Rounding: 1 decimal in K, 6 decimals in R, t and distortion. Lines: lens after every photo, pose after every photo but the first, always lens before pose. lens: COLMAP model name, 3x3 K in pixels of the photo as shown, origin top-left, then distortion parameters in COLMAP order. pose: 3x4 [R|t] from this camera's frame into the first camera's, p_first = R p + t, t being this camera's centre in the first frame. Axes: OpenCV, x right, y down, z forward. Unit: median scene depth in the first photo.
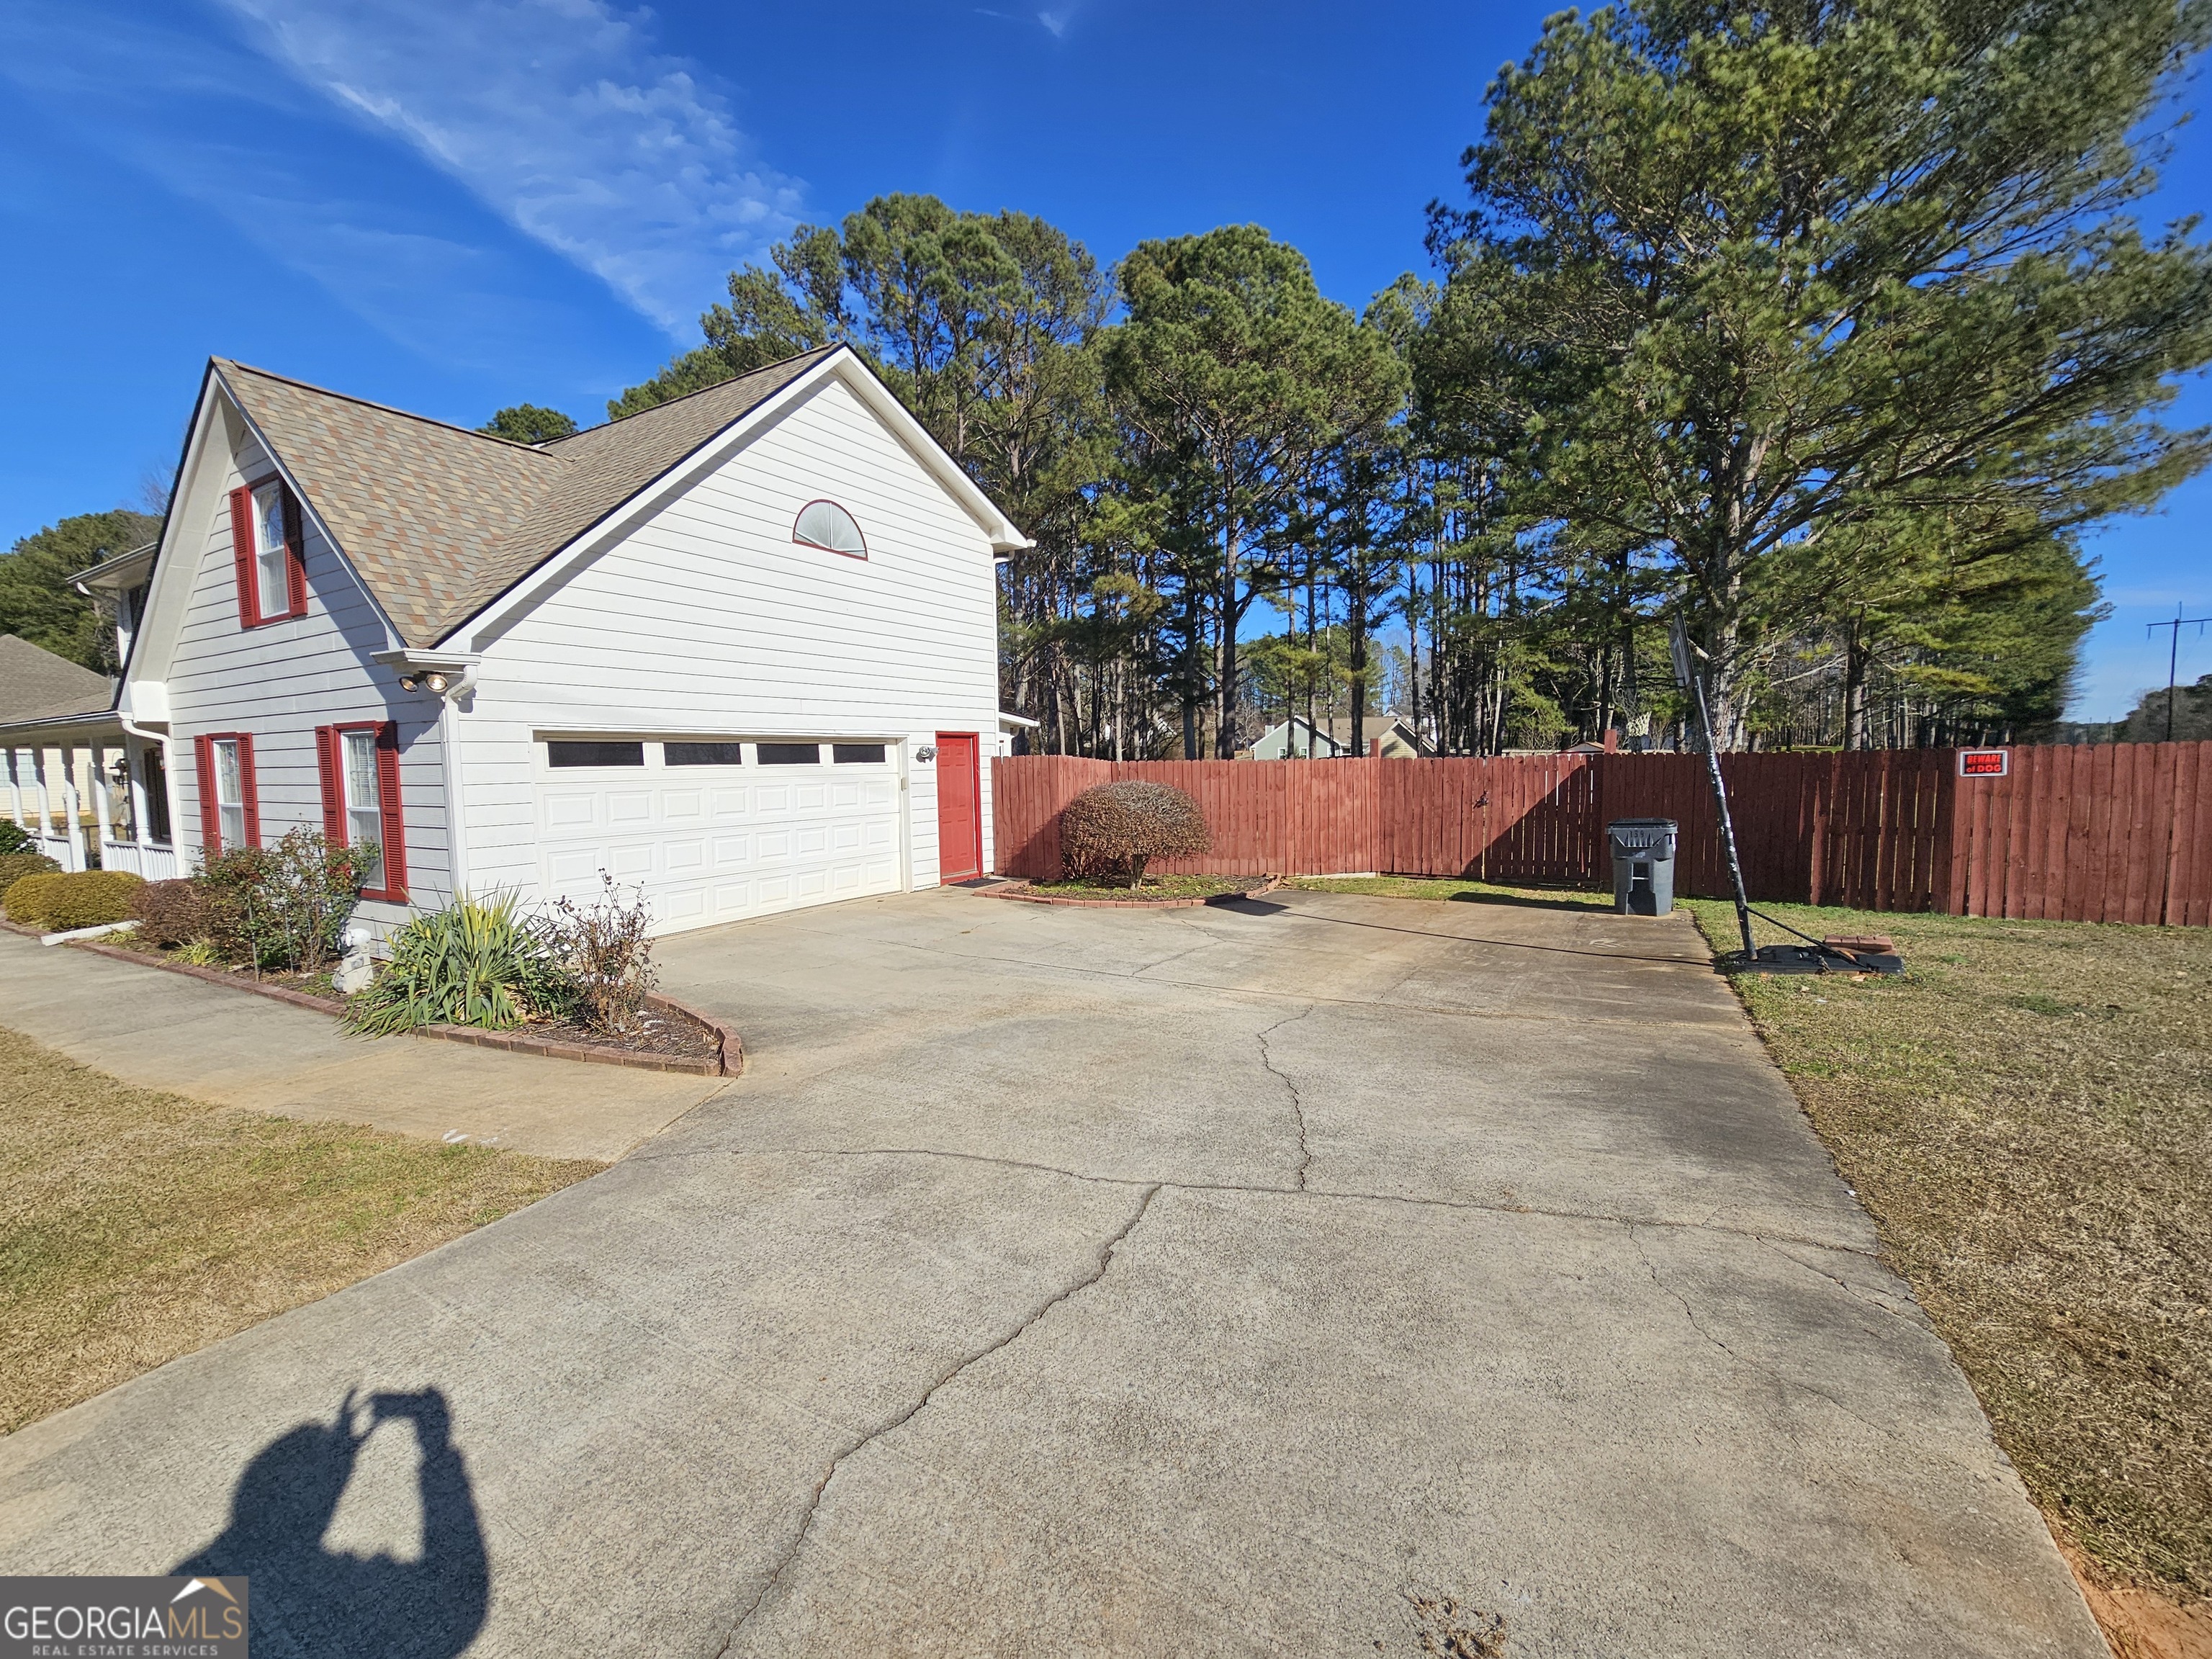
lens RADIAL K [[896.6, 0, 1106.0], [0, 896.6, 829.5], [0, 0, 1]] dist [0.000139, -0.001380]
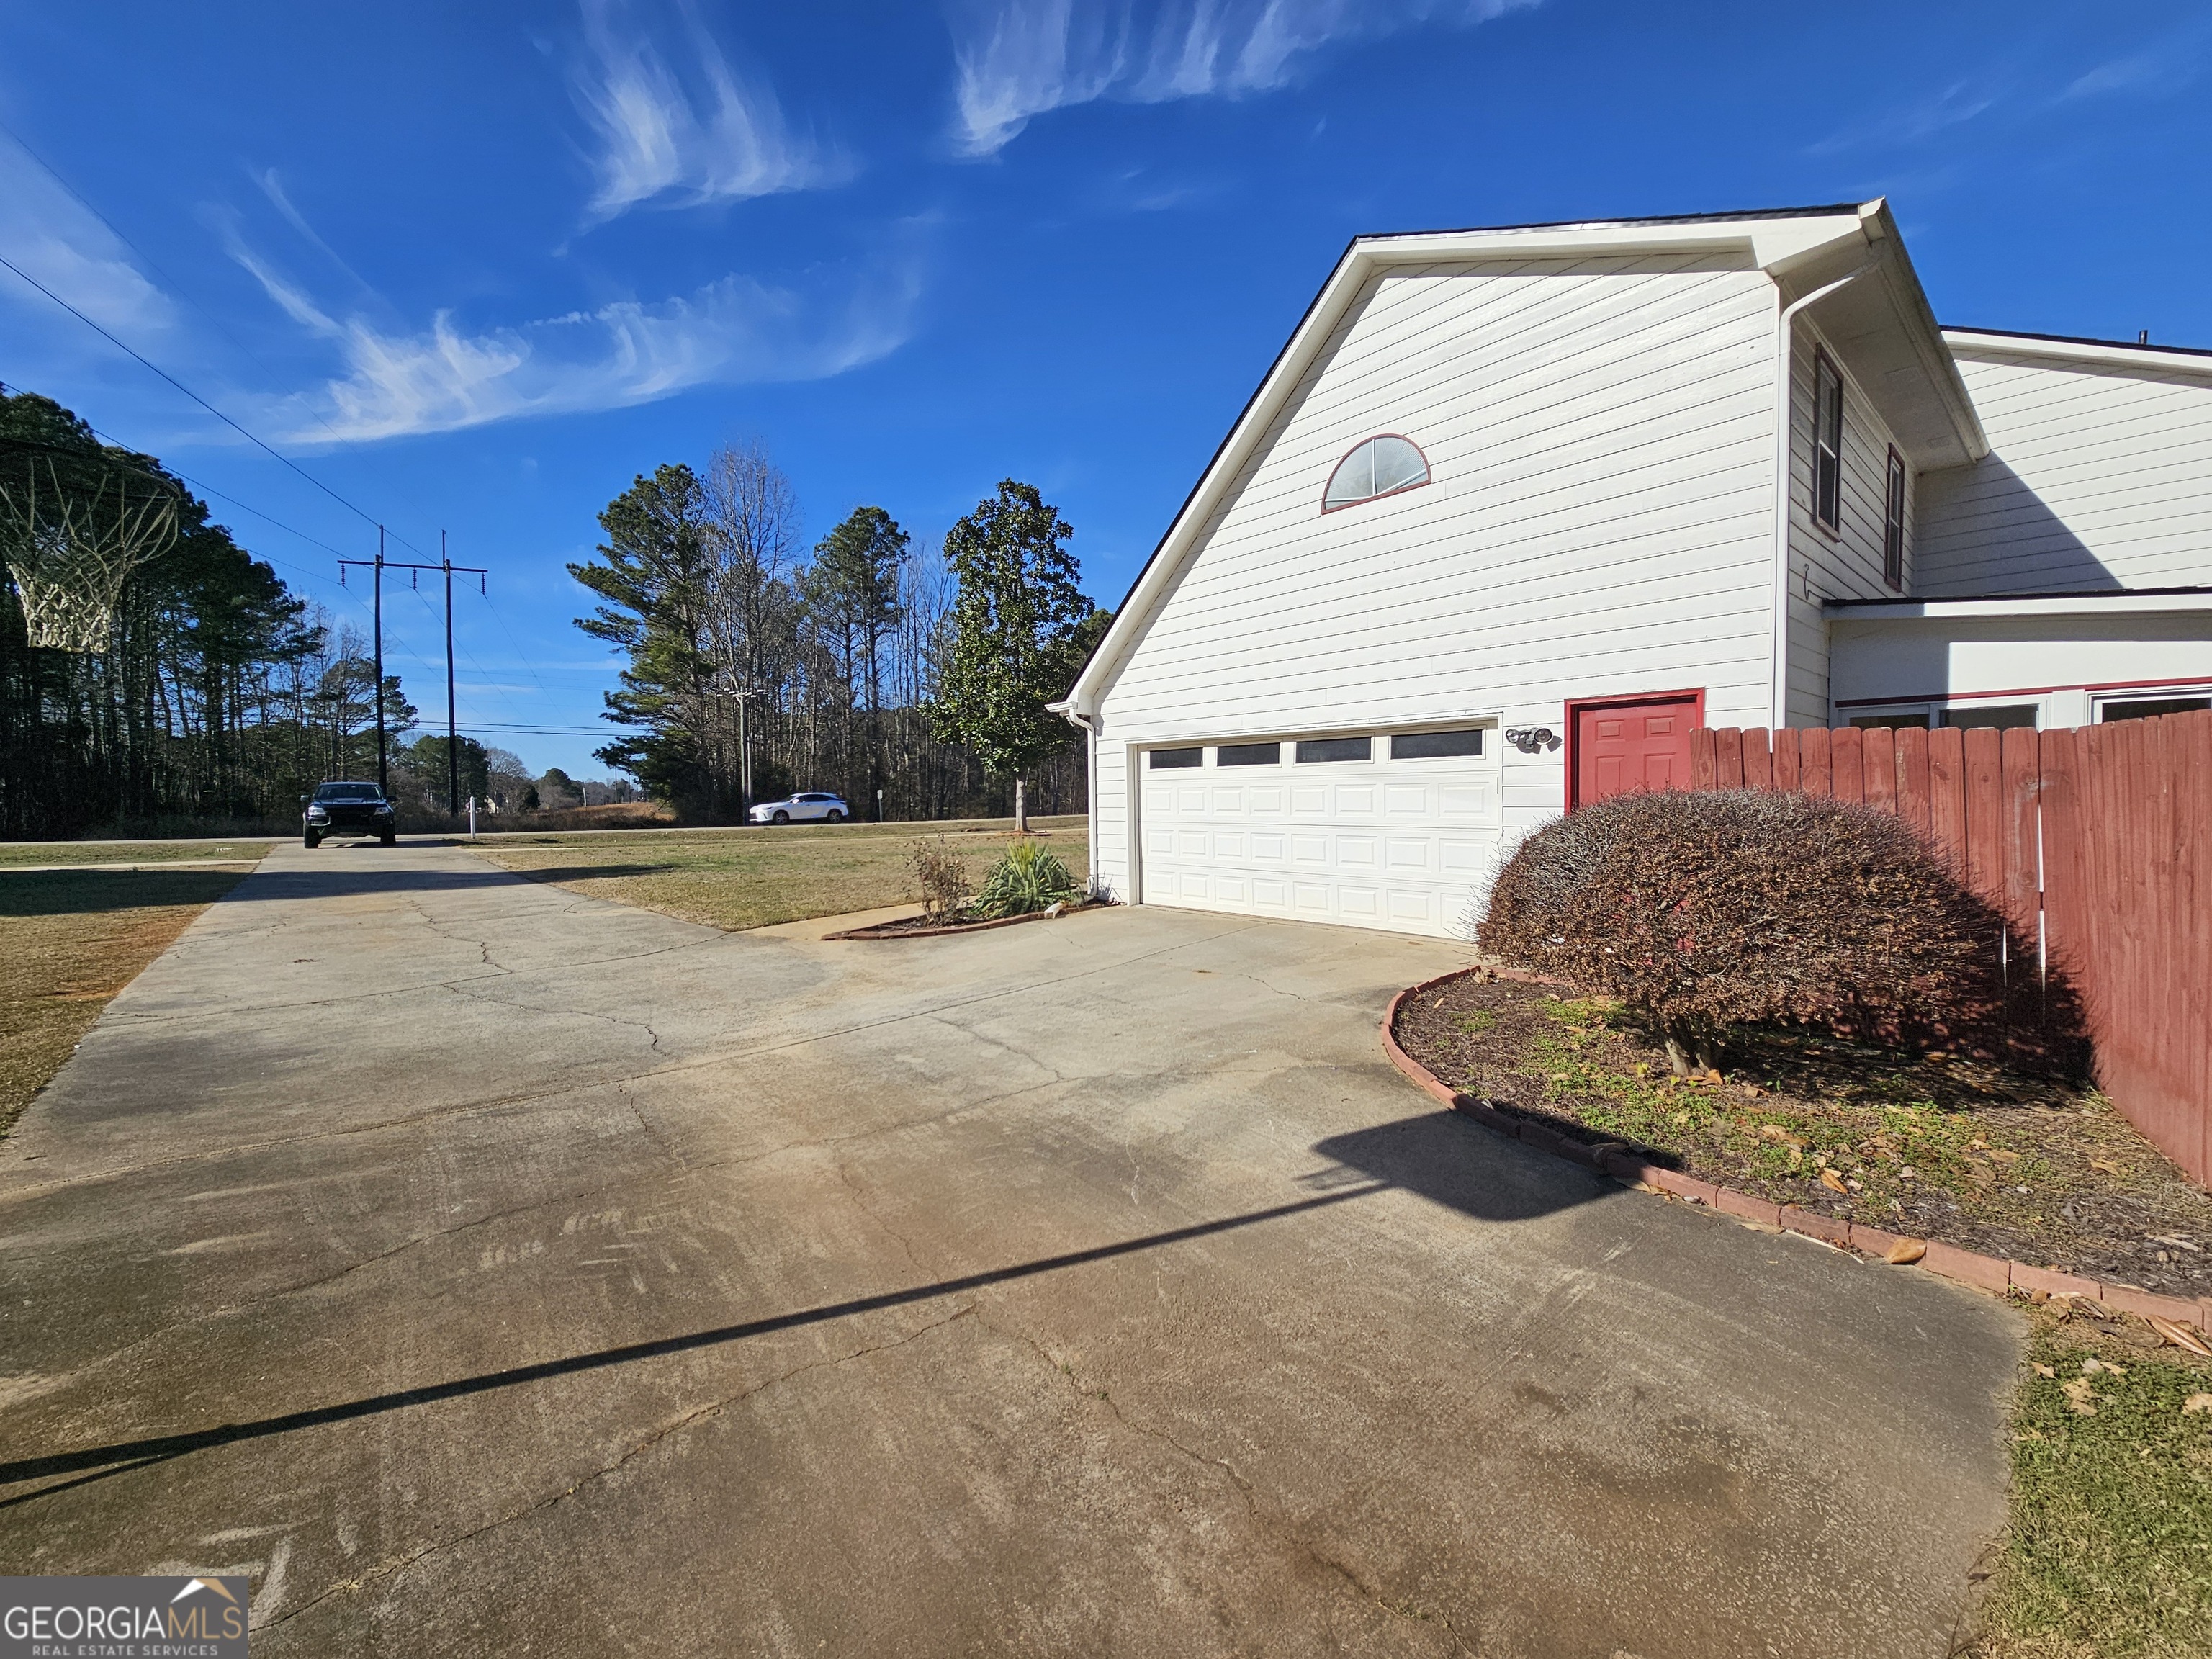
lens RADIAL K [[902.5, 0, 1101.4], [0, 902.5, 824.2], [0, 0, 1]] dist [-0.001169, 0.000008]
pose [[-0.327679, 0.075938, -0.941732, 0.252834], [-0.034996, 0.995105, 0.092418, -0.037332], [0.944141, 0.063240, -0.323418, 0.468416]]
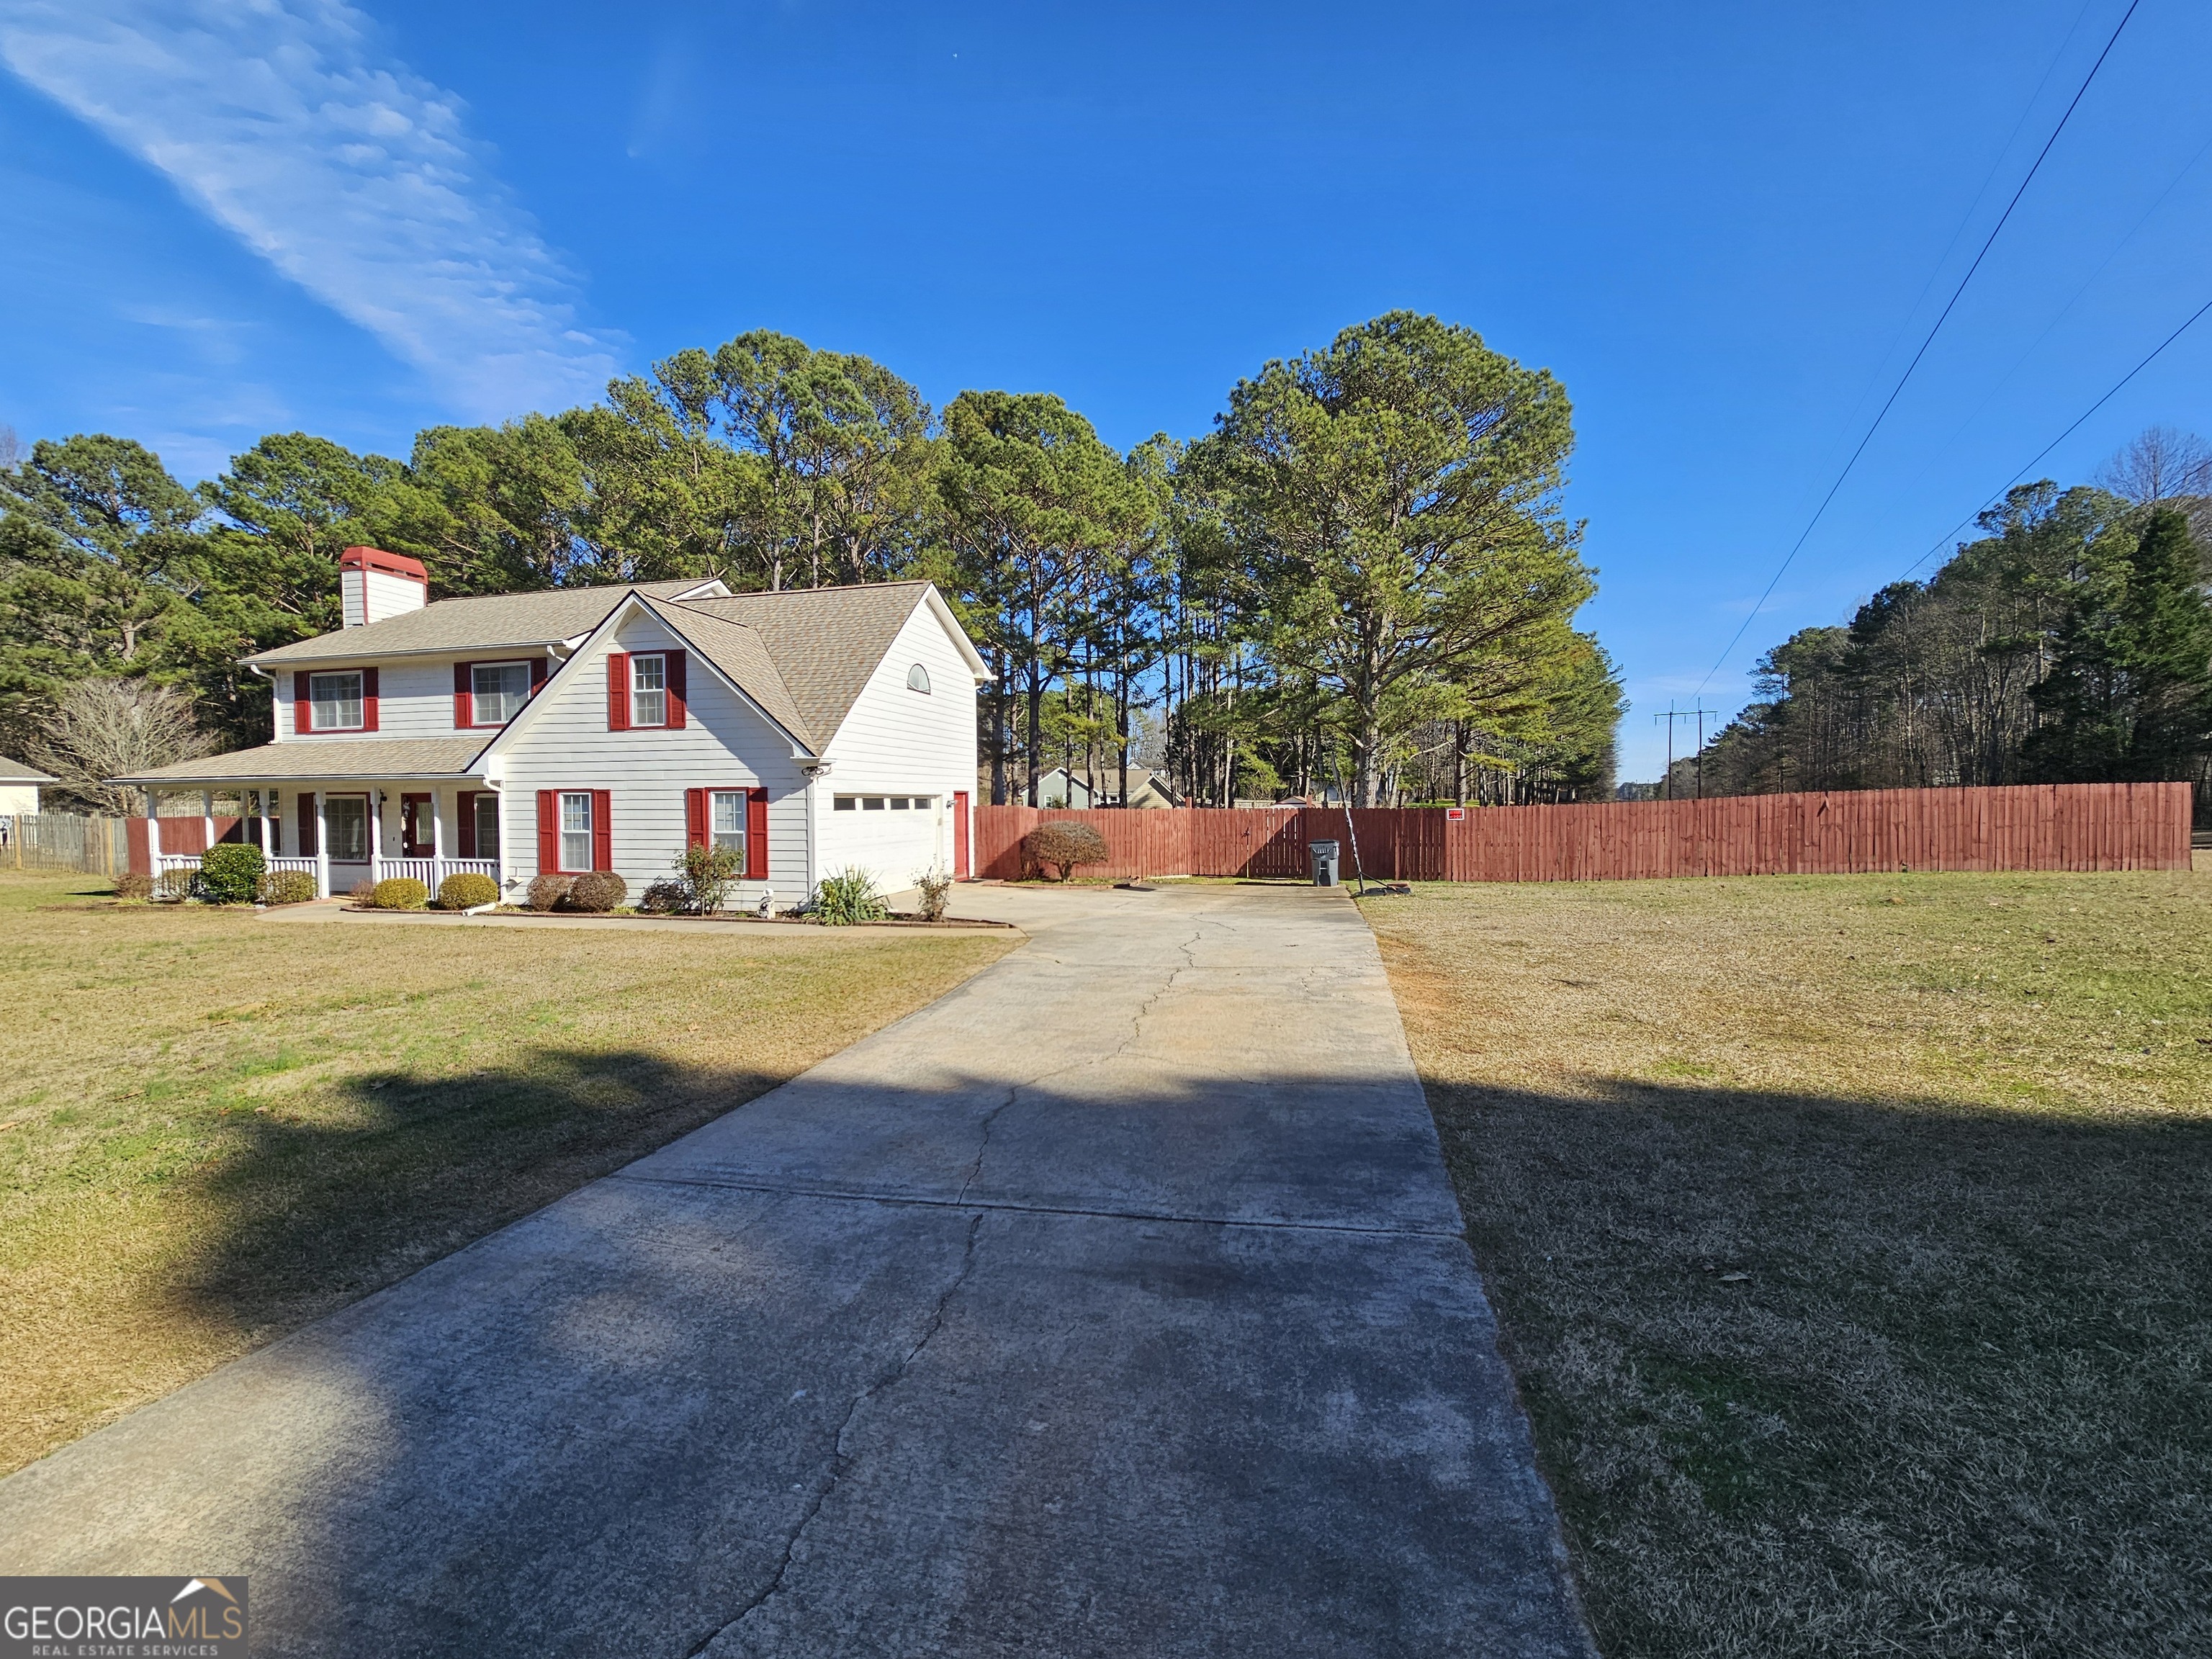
lens RADIAL K [[883.6, 0, 1115.6], [0, 883.6, 827.1], [0, 0, 1]] dist [-0.019765, -0.000127]
pose [[0.956803, 0.003326, 0.290718, -0.197304], [0.011922, 0.998645, -0.050661, 0.024283], [-0.290493, 0.051939, 0.955467, -0.350781]]
